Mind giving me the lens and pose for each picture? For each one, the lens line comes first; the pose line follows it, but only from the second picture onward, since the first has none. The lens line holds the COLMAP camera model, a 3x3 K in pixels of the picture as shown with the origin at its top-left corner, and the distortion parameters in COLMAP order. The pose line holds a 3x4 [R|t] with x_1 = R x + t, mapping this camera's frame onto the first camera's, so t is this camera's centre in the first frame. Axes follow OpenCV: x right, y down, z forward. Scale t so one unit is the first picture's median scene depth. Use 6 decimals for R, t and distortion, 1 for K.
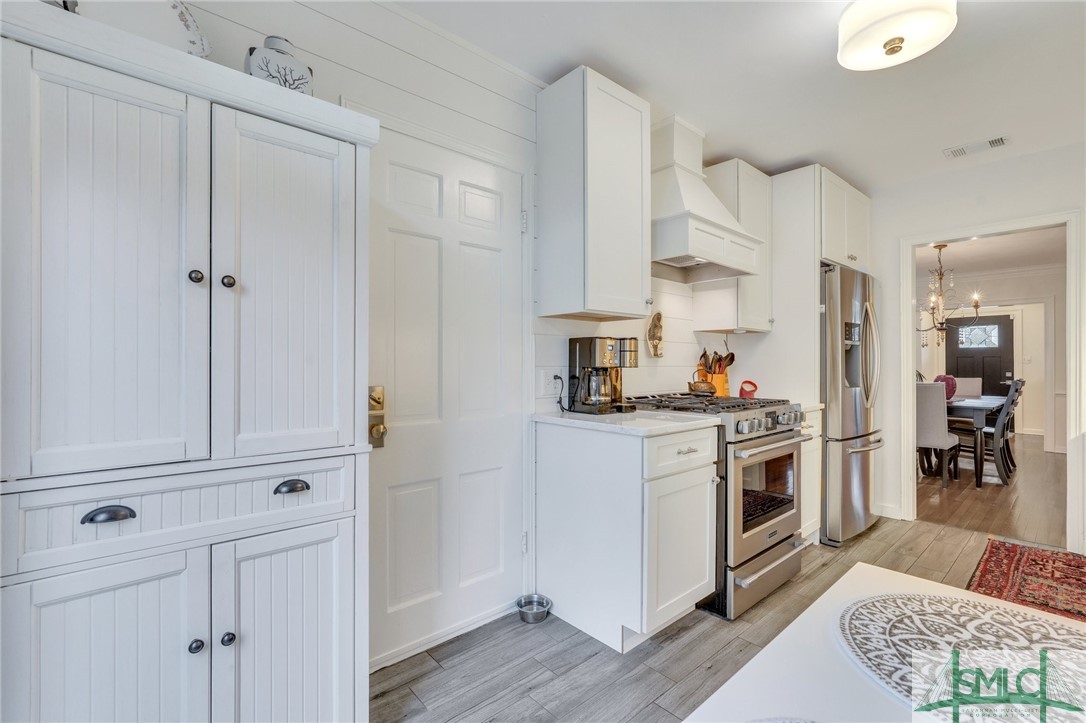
lens RADIAL K [[478.0, 0, 543.0], [0, 478.0, 361.5], [0, 0, 1]] dist [-0.001135, 0.000644]
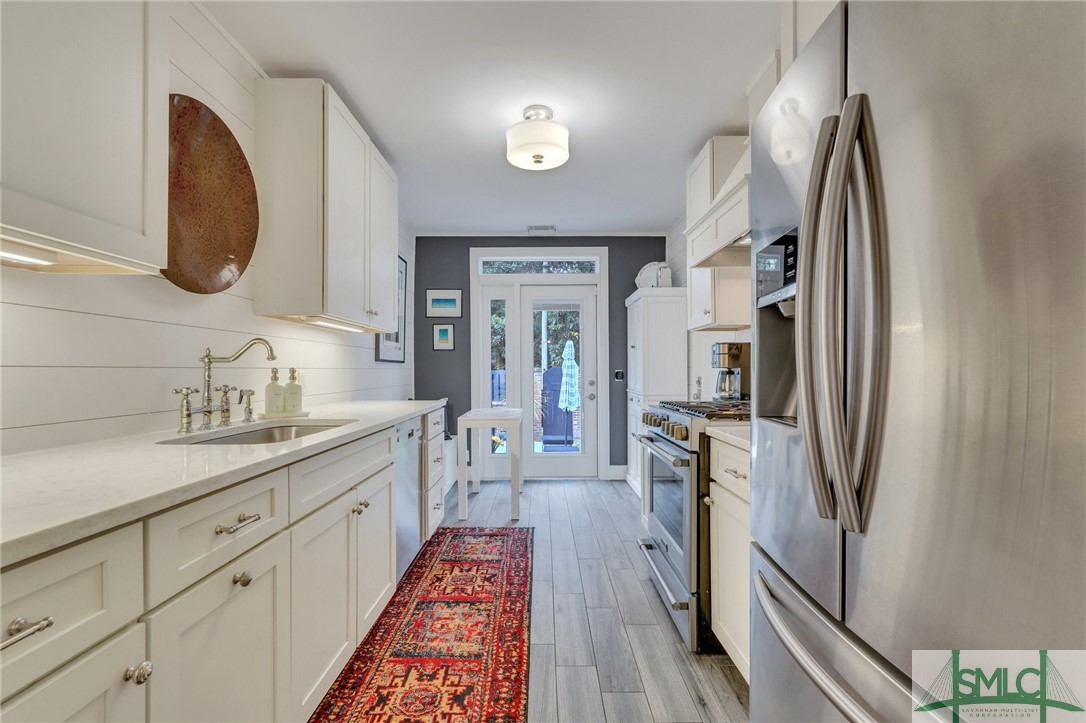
lens RADIAL K [[485.6, 0, 542.4], [0, 485.6, 370.5], [0, 0, 1]] dist [-0.012691, 0.021670]
pose [[-0.660205, 0.001027, -0.751085, 1.274649], [0.004351, 0.999988, -0.002458, 0.017571], [0.751073, -0.004891, -0.660201, 1.324343]]
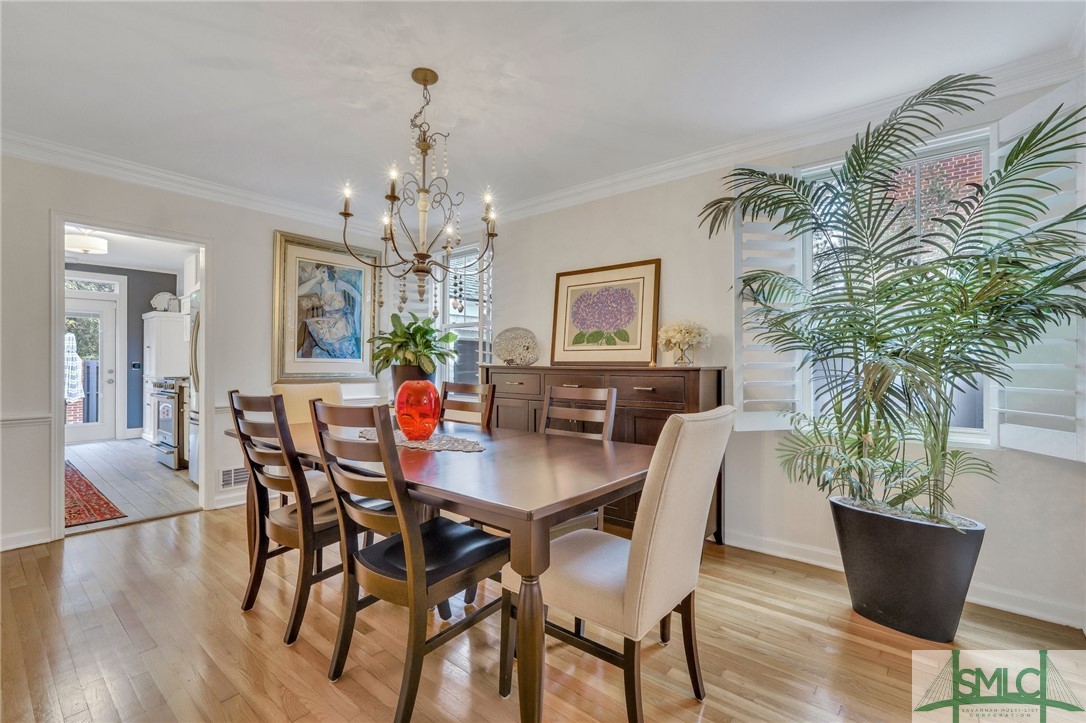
lens RADIAL K [[492.0, 0, 543.0], [0, 492.0, 361.5], [0, 0, 1]] dist [0.002373, 0.000540]
pose [[0.137357, -0.004779, -0.990510, 2.512080], [0.001100, 0.999988, -0.004672, 0.022502], [0.990521, -0.000447, 0.137361, 2.064584]]
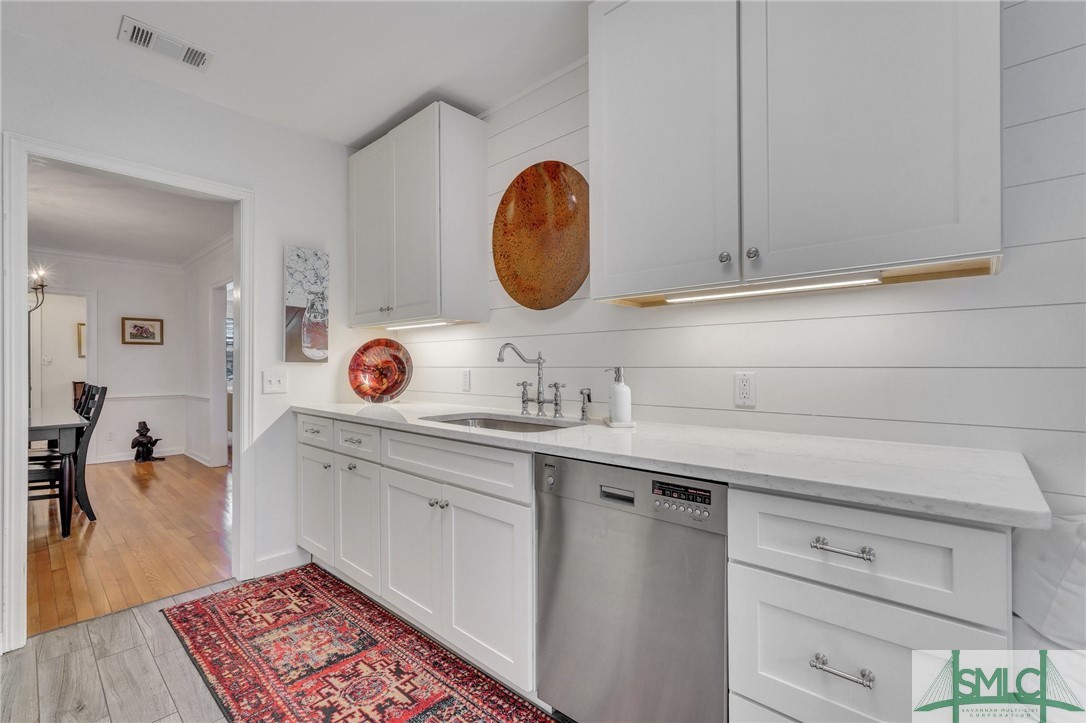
lens RADIAL K [[478.0, 0, 543.0], [0, 478.0, 361.5], [0, 0, 1]] dist [-0.001135, 0.000644]
pose [[-0.104582, 0.007376, 0.994489, 0.170178], [-0.001731, 0.999970, -0.007598, 0.005829], [-0.994515, -0.002516, -0.104566, 0.523715]]
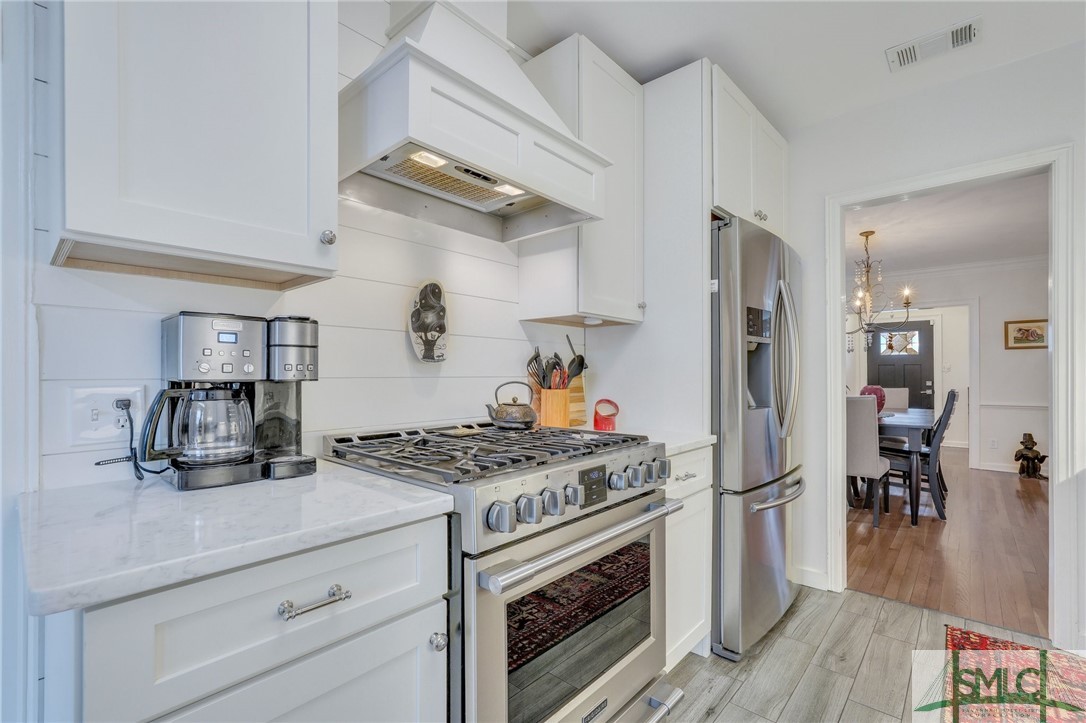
lens RADIAL K [[478.3, 0, 543.1], [0, 478.3, 371.4], [0, 0, 1]] dist [-0.003789, 0.000301]
pose [[0.993412, -0.002358, 0.114571, 0.284394], [0.002303, 0.999997, 0.000607, 0.002523], [-0.114572, -0.000339, 0.993415, 0.392422]]
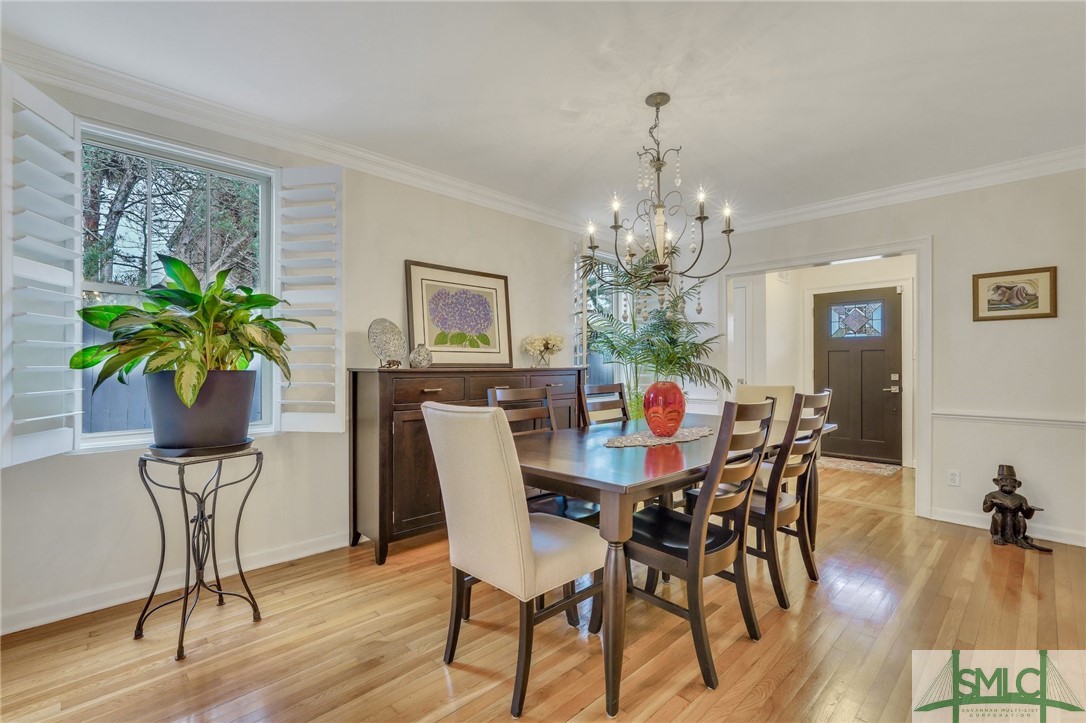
lens RADIAL K [[478.0, 0, 543.0], [0, 478.0, 361.5], [0, 0, 1]] dist [-0.001135, 0.000644]
pose [[0.999223, 0.003433, 0.039267, 1.219641], [-0.003439, 0.999994, 0.000103, 0.018604], [-0.039266, -0.000238, 0.999229, 0.946512]]
